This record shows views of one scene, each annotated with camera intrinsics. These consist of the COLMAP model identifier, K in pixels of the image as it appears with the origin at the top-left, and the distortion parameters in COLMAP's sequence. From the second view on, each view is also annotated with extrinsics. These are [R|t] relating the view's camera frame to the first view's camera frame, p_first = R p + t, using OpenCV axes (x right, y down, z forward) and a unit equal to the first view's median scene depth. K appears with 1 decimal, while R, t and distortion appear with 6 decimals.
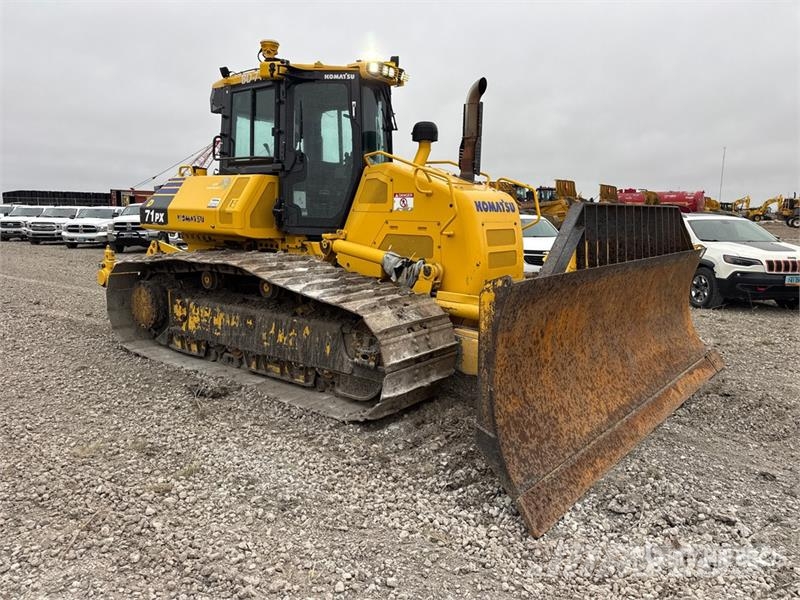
lens RADIAL K [[548.9, 0, 393.3], [0, 548.9, 303.5], [0, 0, 1]] dist [0.093544, -0.117325]
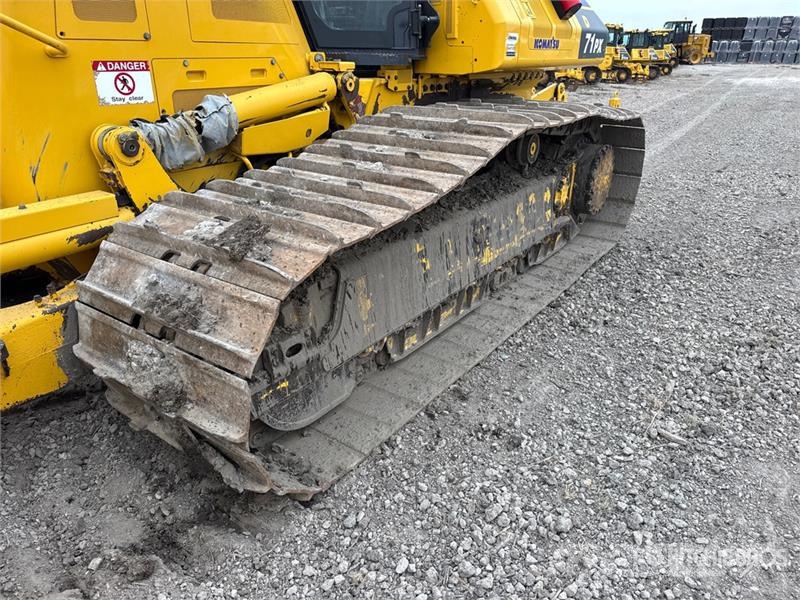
lens RADIAL K [[562.7, 0, 401.9], [0, 562.7, 299.0], [0, 0, 1]] dist [0.033543, -0.044358]
pose [[-0.079484, -0.413032, 0.907241, -1.332123], [0.161983, 0.892673, 0.420591, -0.240081], [-0.983587, 0.180388, -0.004049, 1.492021]]
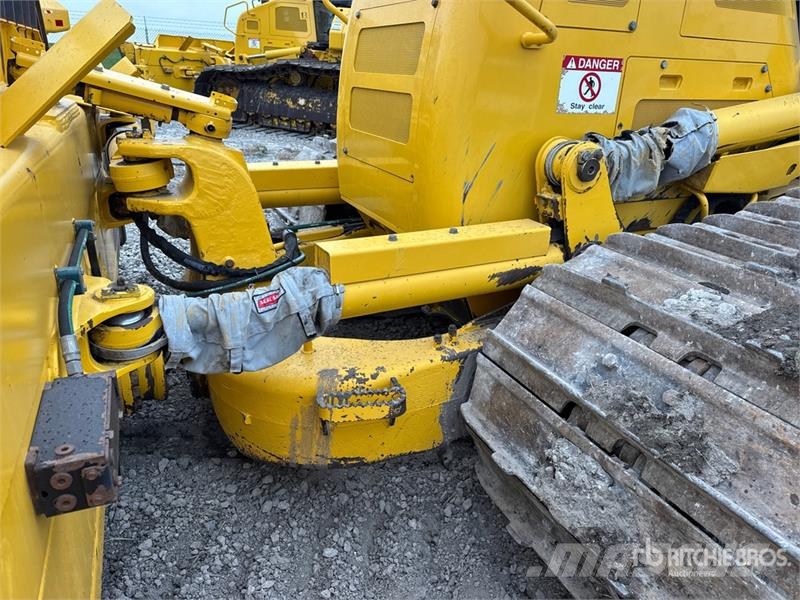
lens RADIAL K [[563.1, 0, 401.5], [0, 563.1, 299.7], [0, 0, 1]] dist [0.096799, -0.128591]
pose [[0.419692, -0.341476, 0.840983, -1.236387], [0.129188, 0.939573, 0.317036, -0.242477], [-0.898426, -0.024412, 0.438446, 1.607546]]
